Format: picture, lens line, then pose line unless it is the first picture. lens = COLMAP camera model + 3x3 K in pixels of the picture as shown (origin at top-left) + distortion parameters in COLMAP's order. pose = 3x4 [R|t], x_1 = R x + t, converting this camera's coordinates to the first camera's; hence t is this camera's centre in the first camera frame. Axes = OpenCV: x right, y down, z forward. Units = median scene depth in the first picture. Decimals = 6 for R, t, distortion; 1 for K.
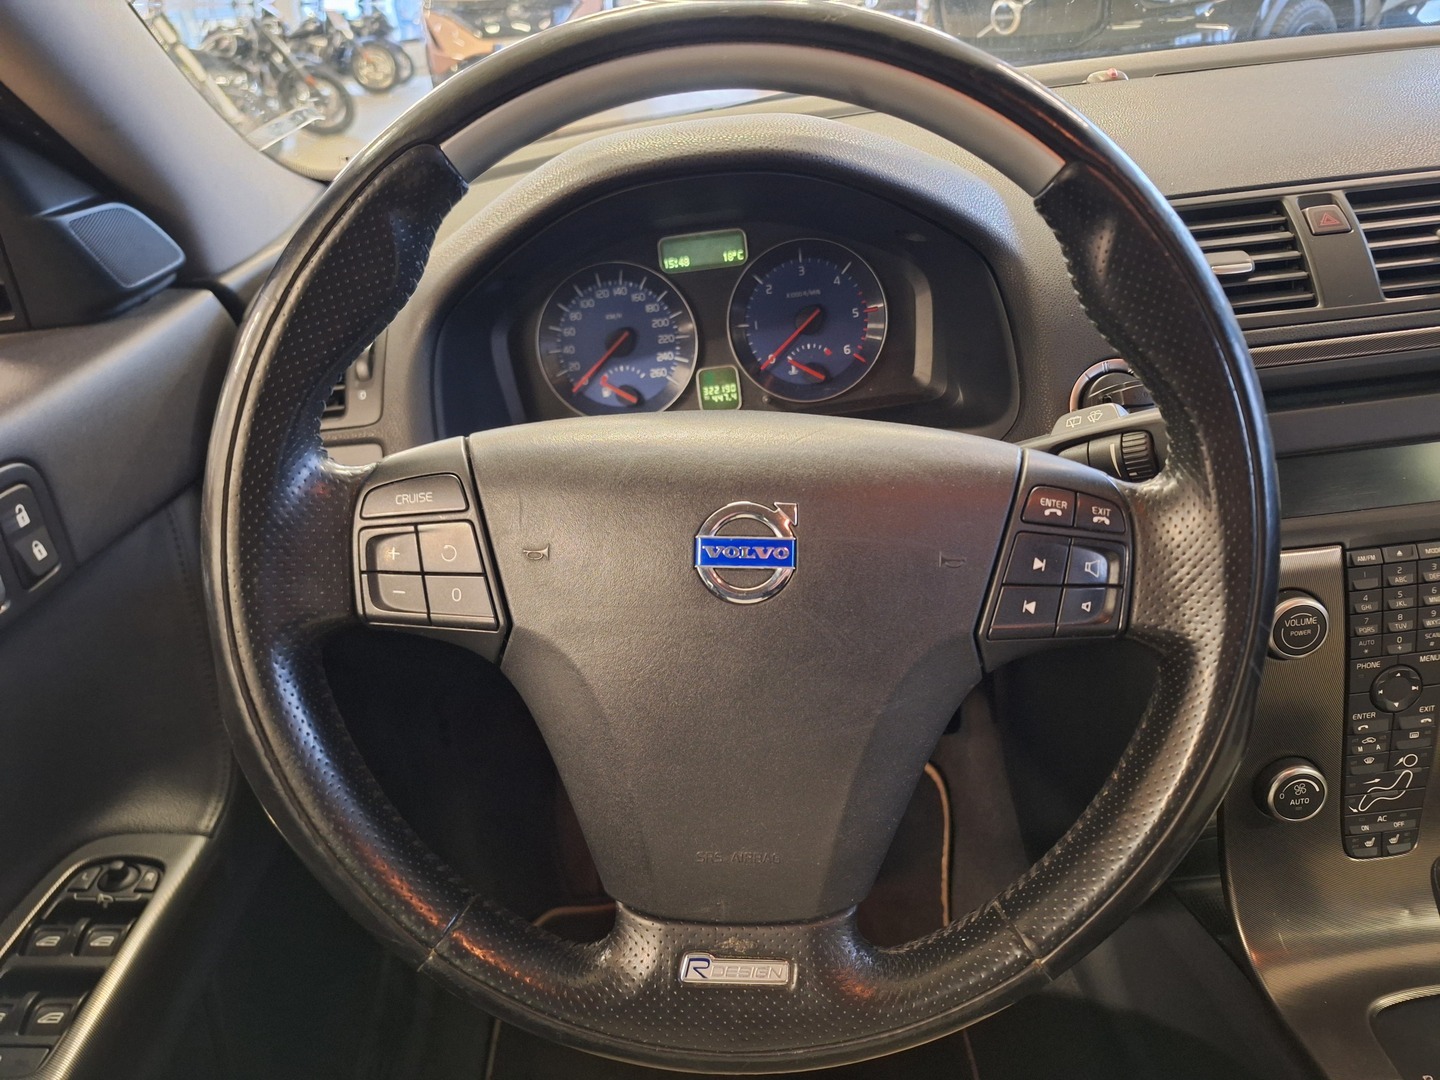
lens RADIAL K [[1000.1, 0, 744.0], [0, 1000.1, 546.9], [0, 0, 1]] dist [0.068267, -0.003486]
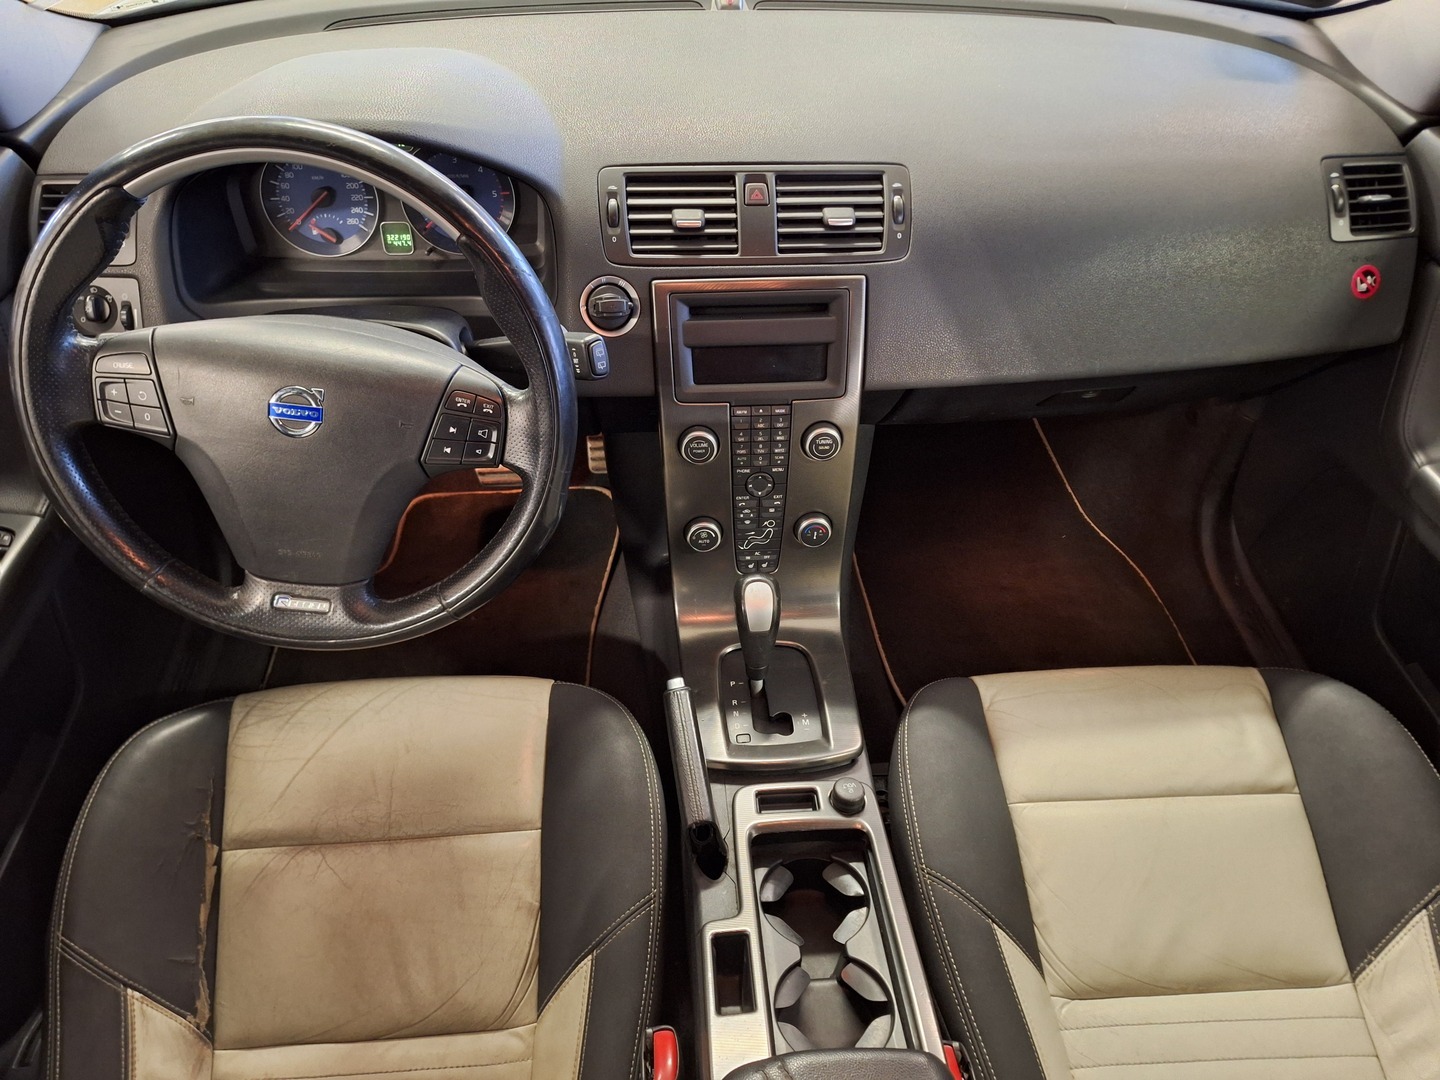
lens RADIAL K [[1017.7, 0, 736.4], [0, 1017.7, 539.7], [0, 0, 1]] dist [0.078179, -0.085511]
pose [[0.994070, 0.079210, 0.074499, 0.464205], [-0.097719, 0.951263, 0.292490, -0.273331], [-0.047700, -0.298036, 0.953362, -0.674696]]
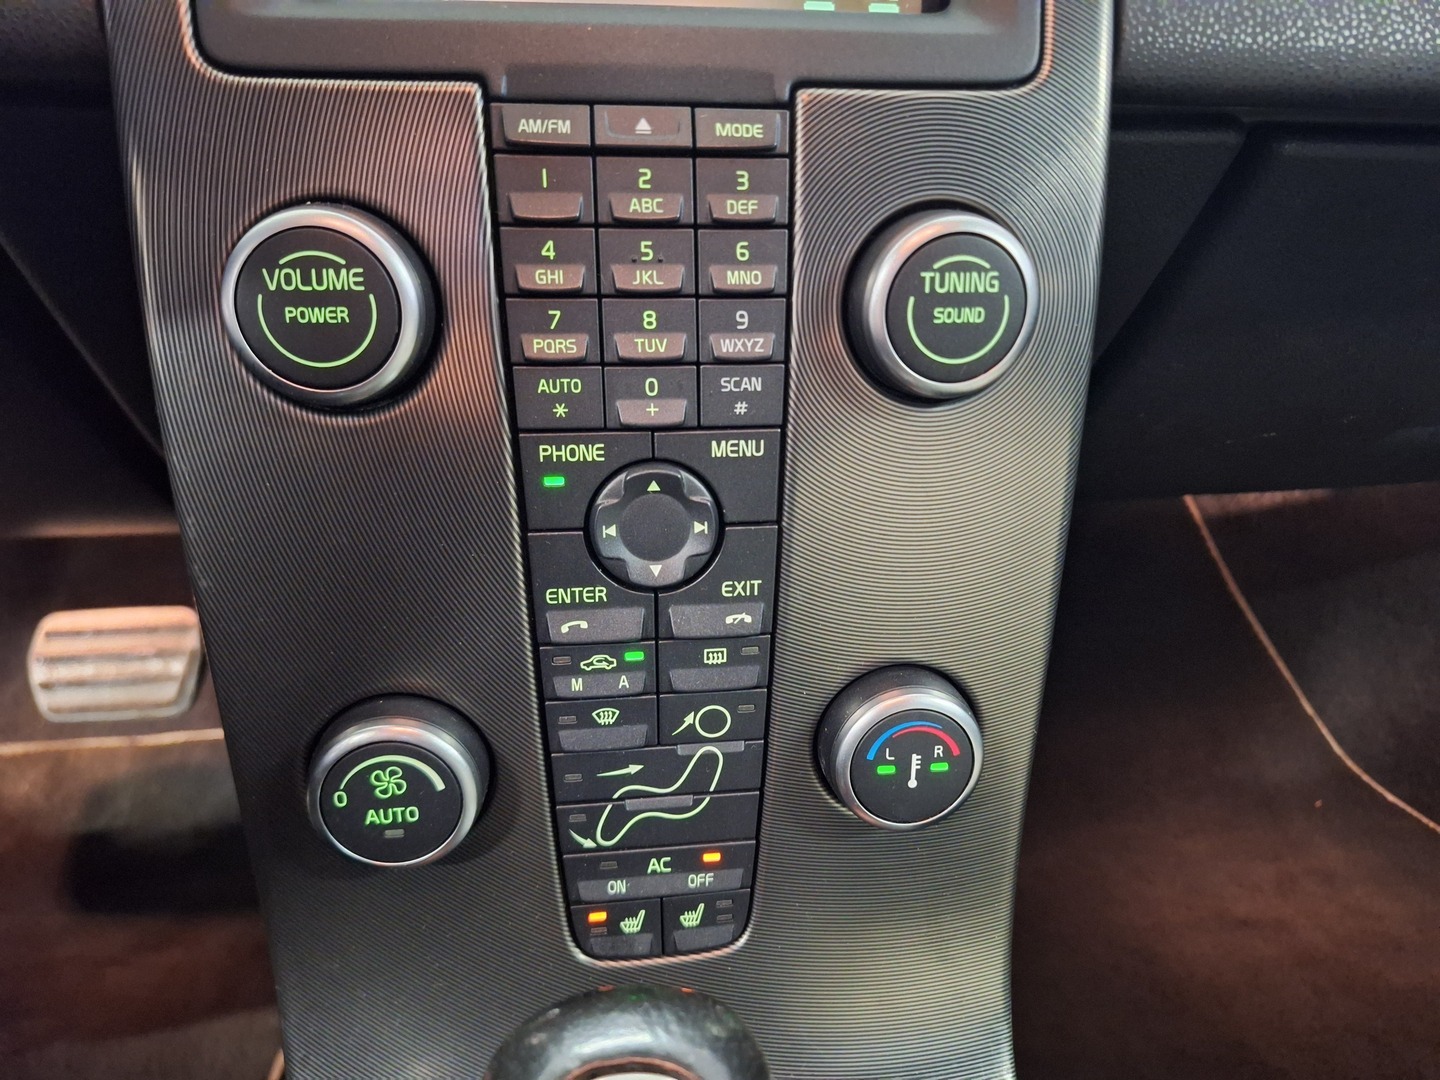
lens RADIAL K [[1017.7, 0, 736.4], [0, 1017.7, 539.7], [0, 0, 1]] dist [0.078179, -0.085511]
pose [[0.992635, 0.078649, 0.092140, 0.619500], [-0.080094, 0.996714, 0.012089, 0.133595], [-0.090886, -0.019380, 0.995673, 0.617675]]
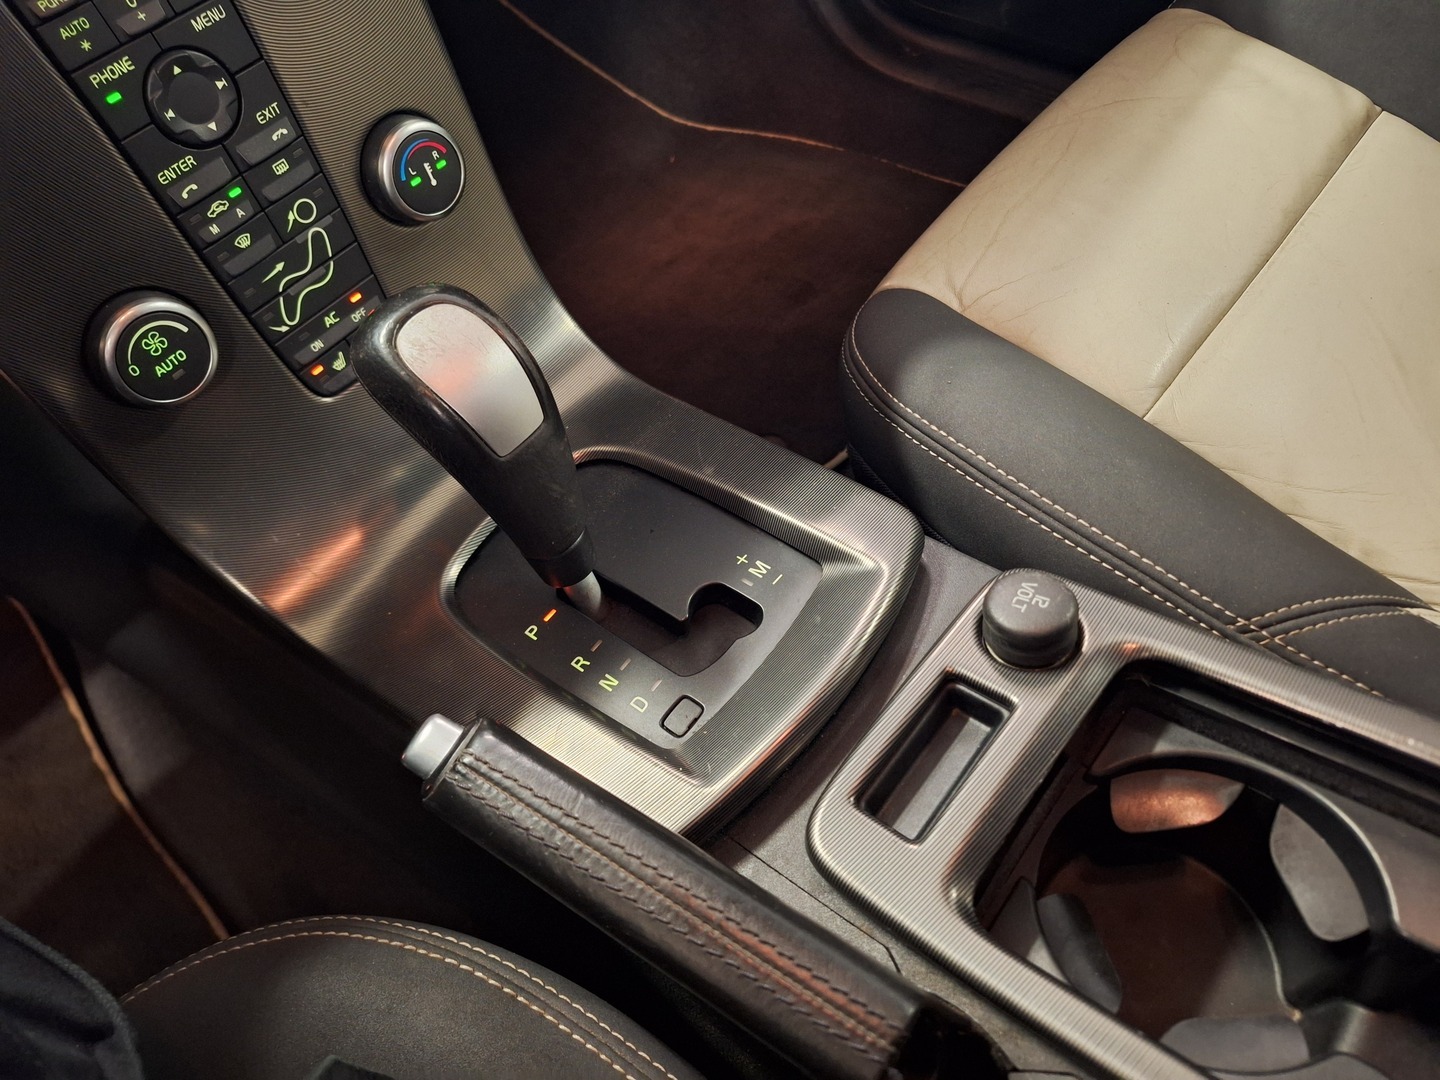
lens RADIAL K [[1040.1, 0, 748.1], [0, 1040.1, 533.7], [0, 0, 1]] dist [0.000852, -0.007102]
pose [[0.684779, -0.573533, 0.449598, 0.446745], [0.370209, 0.805184, 0.463276, 0.175005], [-0.627713, -0.150797, 0.763700, 0.349272]]
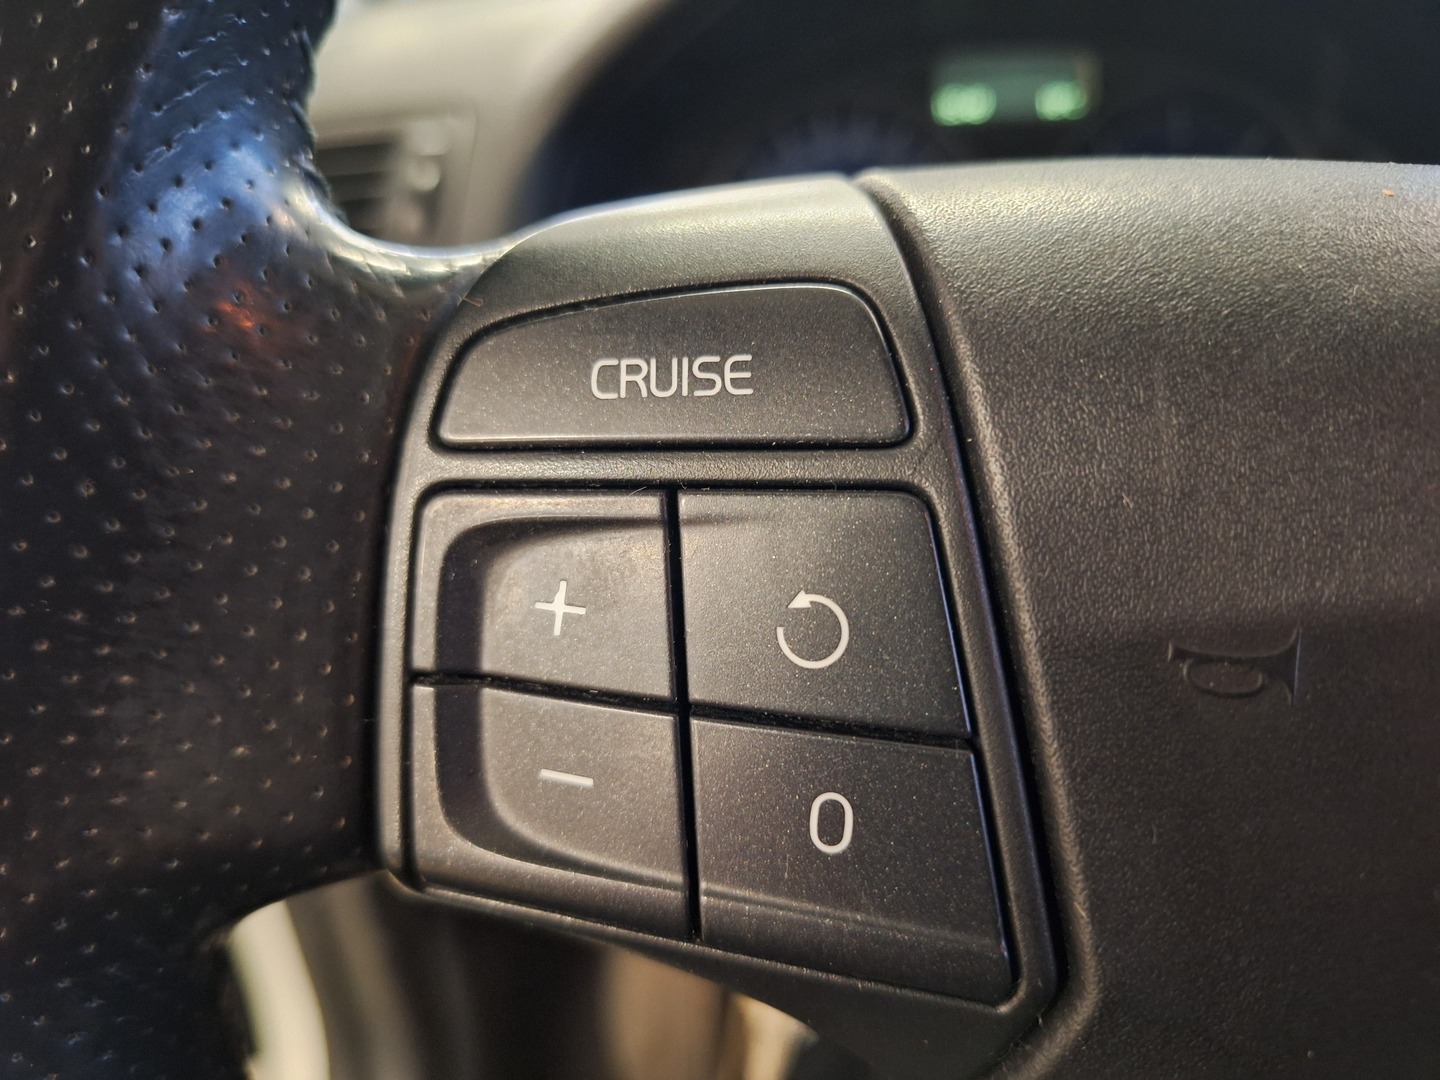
lens RADIAL K [[1017.7, 0, 736.4], [0, 1017.7, 539.7], [0, 0, 1]] dist [0.078179, -0.085511]
pose [[0.996142, 0.086520, -0.014682, -0.196871], [-0.087003, 0.995548, -0.036272, -0.002500], [0.011478, 0.037409, 0.999234, 0.494729]]
